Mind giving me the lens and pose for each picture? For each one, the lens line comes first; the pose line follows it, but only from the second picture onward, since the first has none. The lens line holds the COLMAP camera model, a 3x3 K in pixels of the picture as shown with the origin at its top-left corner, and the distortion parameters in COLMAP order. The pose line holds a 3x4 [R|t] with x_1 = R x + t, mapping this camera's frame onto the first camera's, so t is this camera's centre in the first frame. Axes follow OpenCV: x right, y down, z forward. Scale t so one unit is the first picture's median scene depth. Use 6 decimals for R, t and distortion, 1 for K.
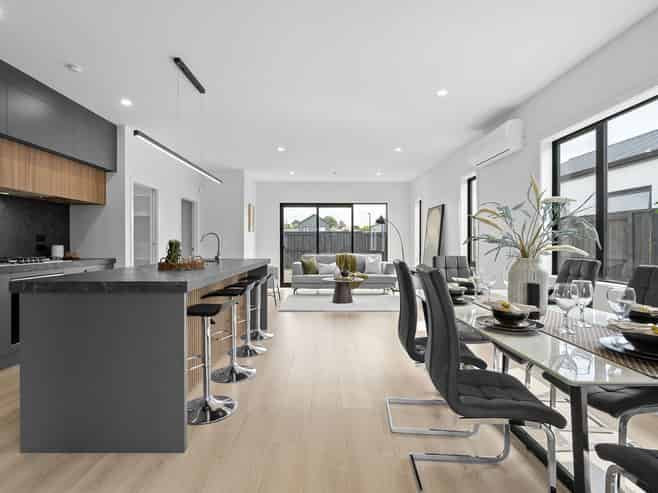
lens RADIAL K [[338.0, 0, 329.2], [0, 338.0, 245.7], [0, 0, 1]] dist [0.005807, 0.003602]
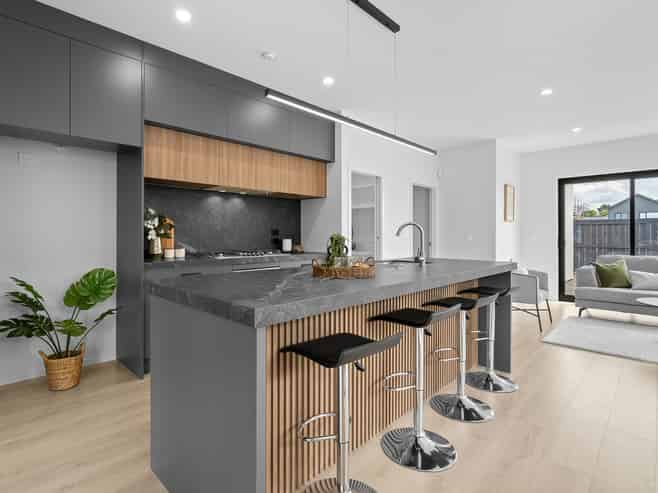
lens RADIAL K [[338.0, 0, 333.5], [0, 338.0, 235.1], [0, 0, 1]] dist [0.005807, 0.003602]
pose [[0.706724, -0.000809, -0.707489, 0.036019], [-0.005363, 0.999964, -0.006500, -0.007077], [0.707469, 0.008388, 0.706695, 0.320288]]
